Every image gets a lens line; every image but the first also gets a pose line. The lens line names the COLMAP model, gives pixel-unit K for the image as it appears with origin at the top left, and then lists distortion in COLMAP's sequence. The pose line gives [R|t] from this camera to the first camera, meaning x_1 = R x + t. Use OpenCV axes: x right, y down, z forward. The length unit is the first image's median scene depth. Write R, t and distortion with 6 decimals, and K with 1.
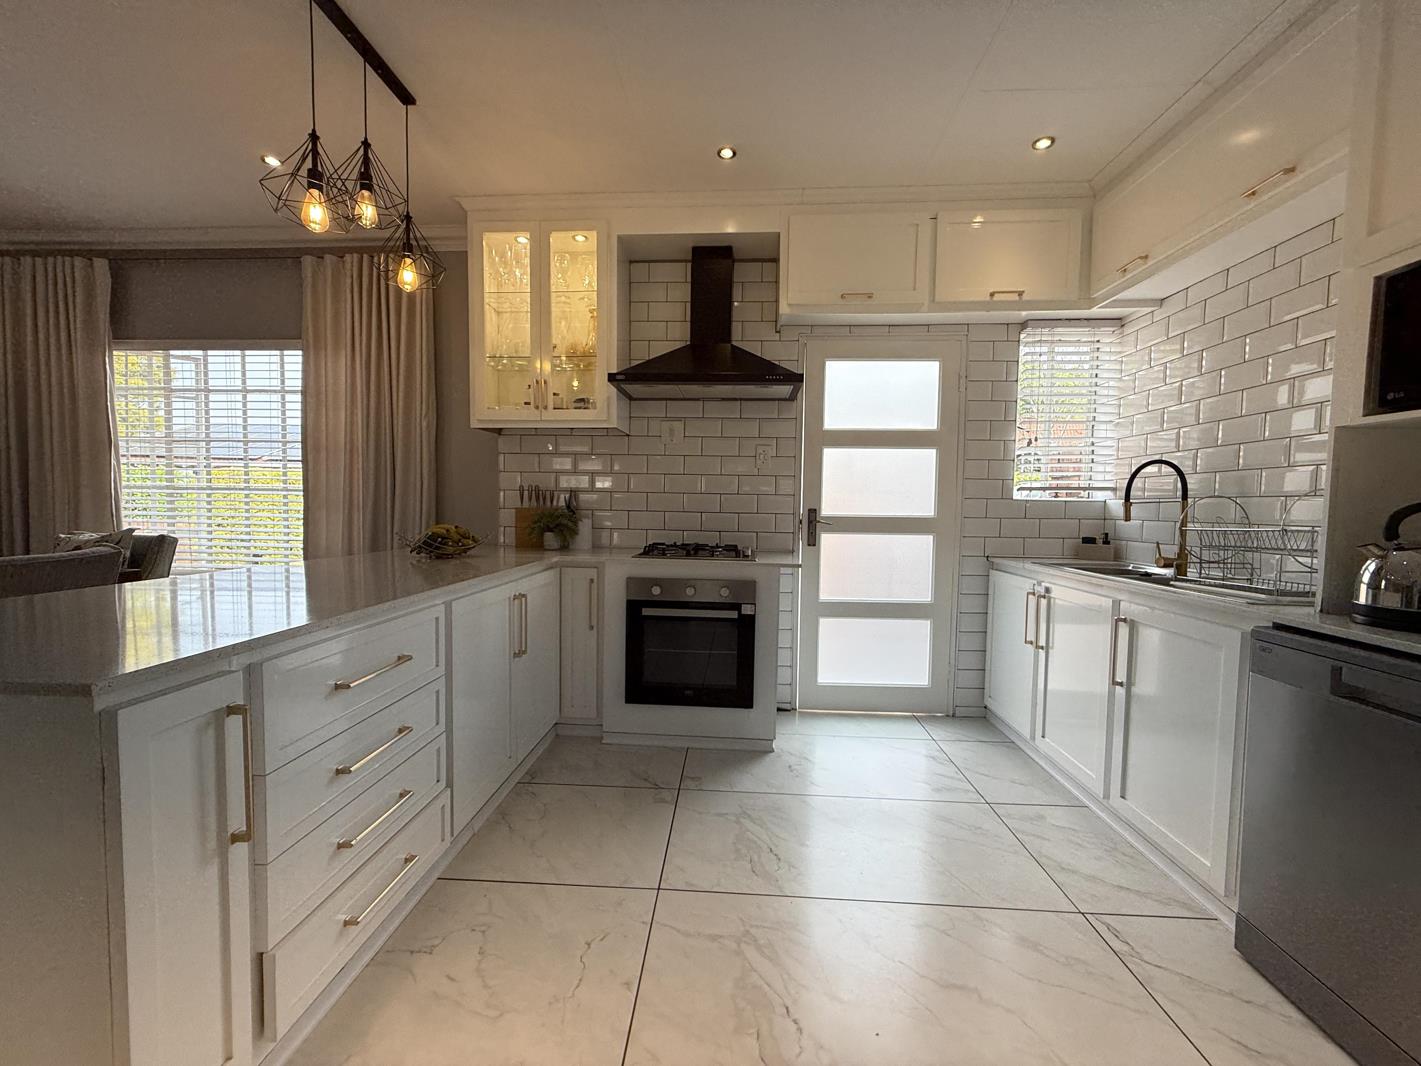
lens RADIAL K [[566.1, 0, 709.9], [0, 566.1, 534.3], [0, 0, 1]] dist [-0.000818, 0.000136]
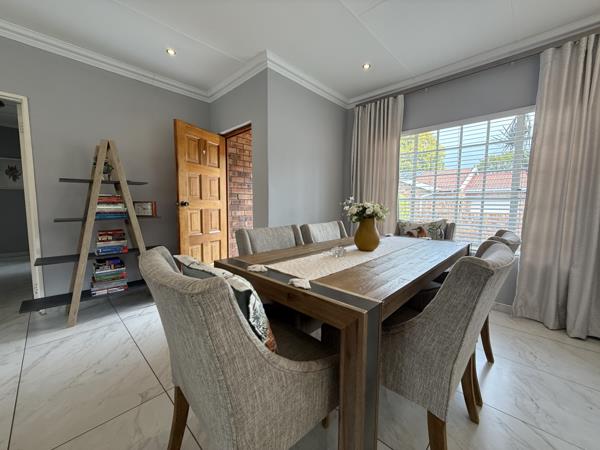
lens RADIAL K [[239.0, 0, 296.6], [0, 239.0, 226.1], [0, 0, 1]] dist [-0.000818, 0.000136]
pose [[0.753583, 0.048084, -0.655592, -0.743722], [-0.024280, 0.998677, 0.045339, -0.011557], [0.656904, -0.018249, 0.753753, 0.025576]]
